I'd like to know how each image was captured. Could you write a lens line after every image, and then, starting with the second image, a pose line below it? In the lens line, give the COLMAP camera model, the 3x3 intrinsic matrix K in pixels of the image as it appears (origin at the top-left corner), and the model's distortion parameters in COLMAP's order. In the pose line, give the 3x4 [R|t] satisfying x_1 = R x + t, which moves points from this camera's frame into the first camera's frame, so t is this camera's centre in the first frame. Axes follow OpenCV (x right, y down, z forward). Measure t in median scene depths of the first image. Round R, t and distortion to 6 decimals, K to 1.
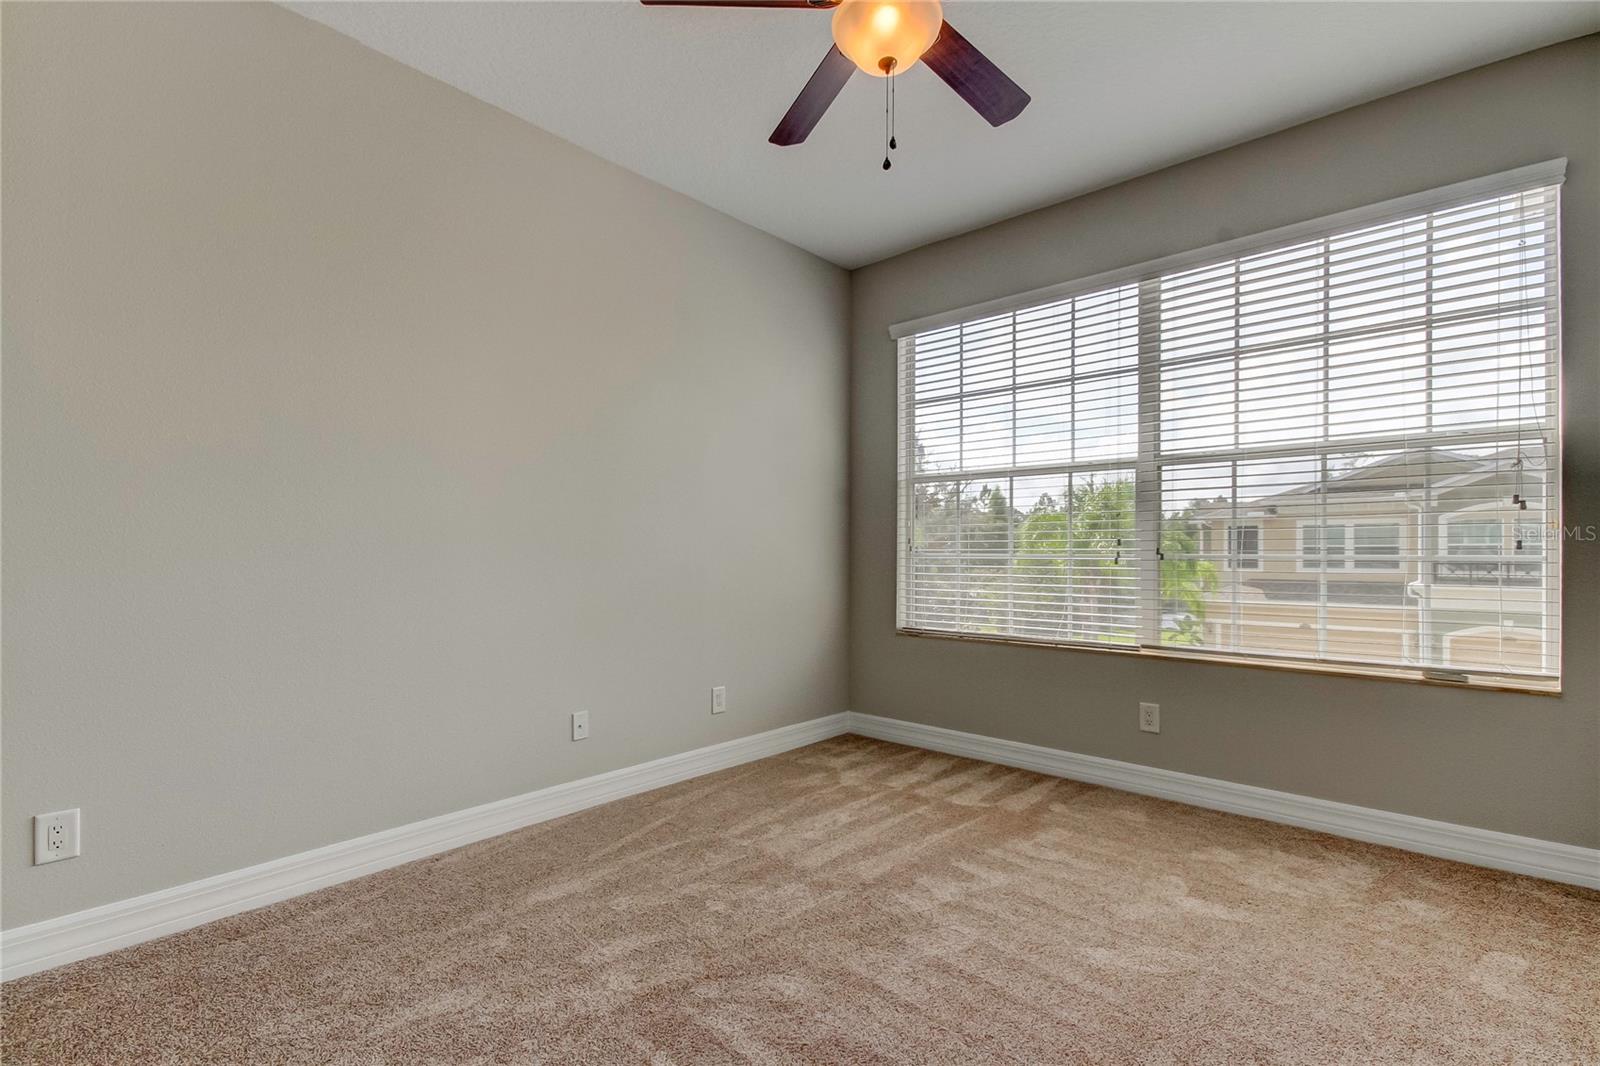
lens RADIAL K [[736.9, 0, 800.9], [0, 736.9, 545.5], [0, 0, 1]] dist [0.012017, -0.001014]
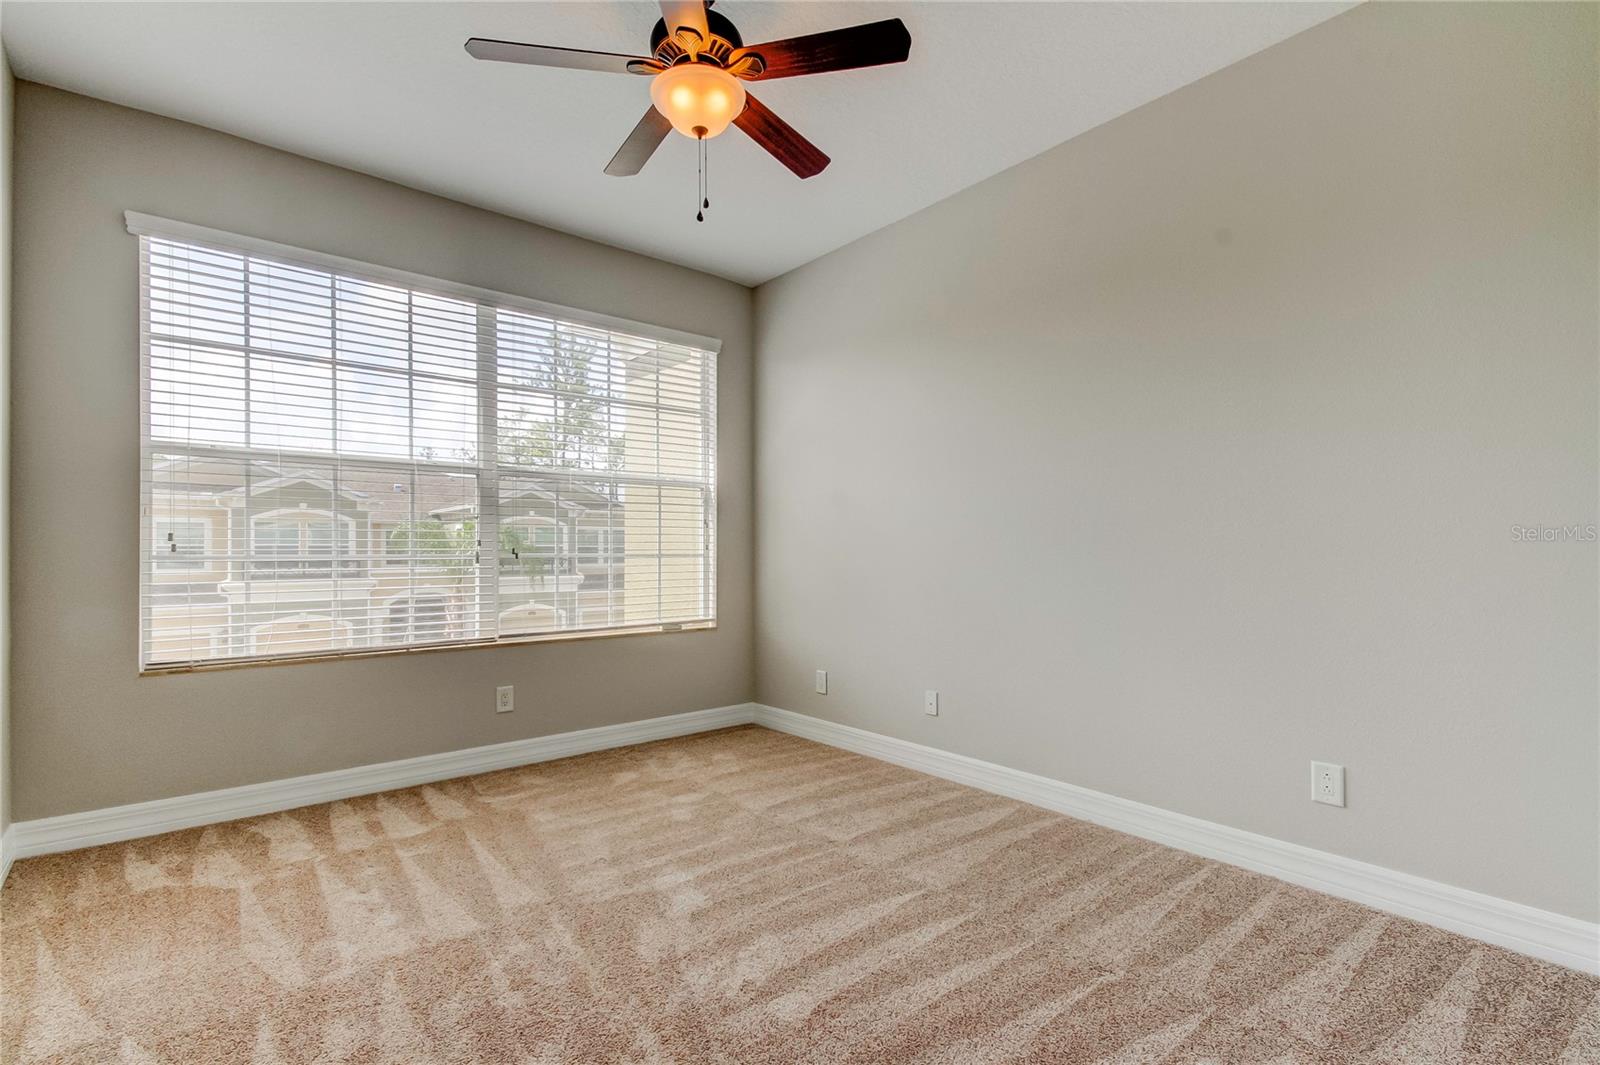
lens RADIAL K [[736.9, 0, 800.9], [0, 736.9, 545.0], [0, 0, 1]] dist [0.012017, -0.001014]
pose [[0.155982, 0.005674, 0.987744, -0.567414], [-0.005231, 0.999974, -0.004918, 0.000844], [-0.987746, -0.004400, 0.156007, 0.377622]]
